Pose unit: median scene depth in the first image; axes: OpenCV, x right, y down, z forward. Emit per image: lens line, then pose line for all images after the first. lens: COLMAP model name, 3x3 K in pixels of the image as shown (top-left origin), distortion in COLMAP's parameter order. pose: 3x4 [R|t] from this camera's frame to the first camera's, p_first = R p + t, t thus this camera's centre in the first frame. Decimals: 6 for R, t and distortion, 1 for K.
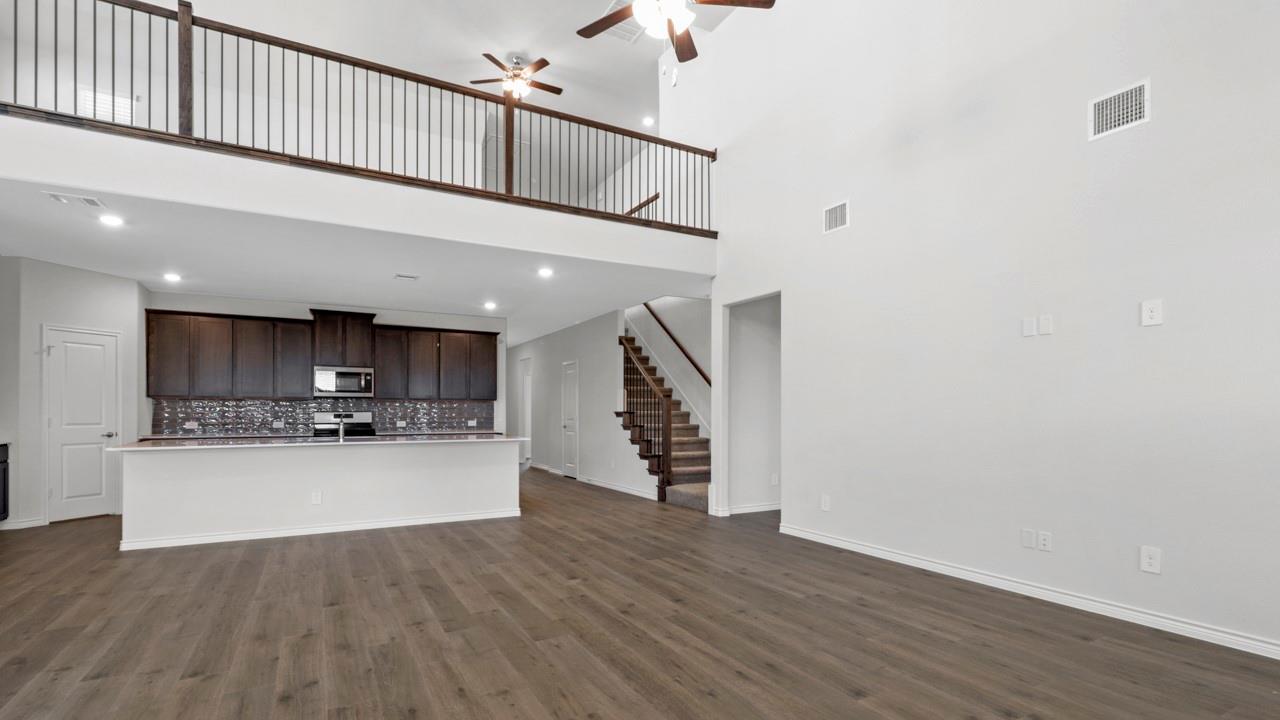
lens RADIAL K [[591.3, 0, 643.7], [0, 591.3, 419.1], [0, 0, 1]] dist [0.000778, 0.000509]
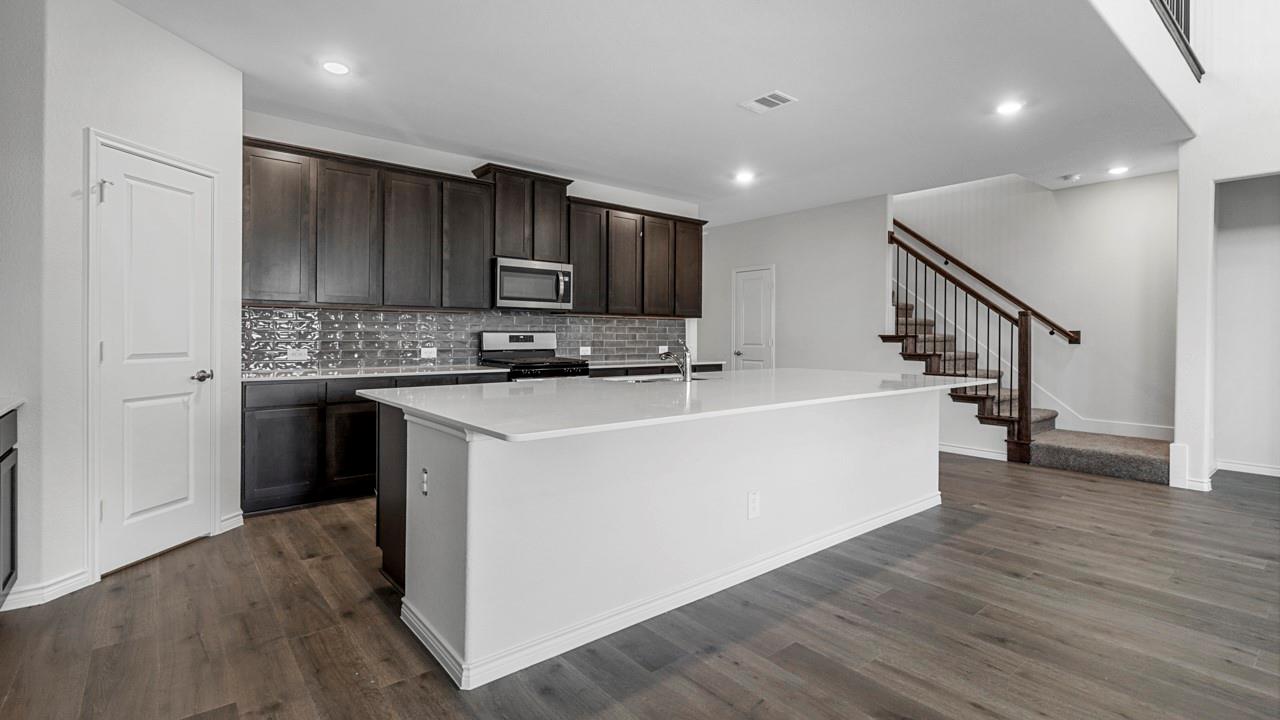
lens RADIAL K [[591.3, 0, 640.0], [0, 591.3, 347.1], [0, 0, 1]] dist [0.000778, 0.000509]
pose [[0.983223, 0.003292, 0.182380, -0.506141], [-0.005391, 0.999925, 0.011014, -0.004135], [-0.182331, -0.011813, 0.983166, 0.359278]]
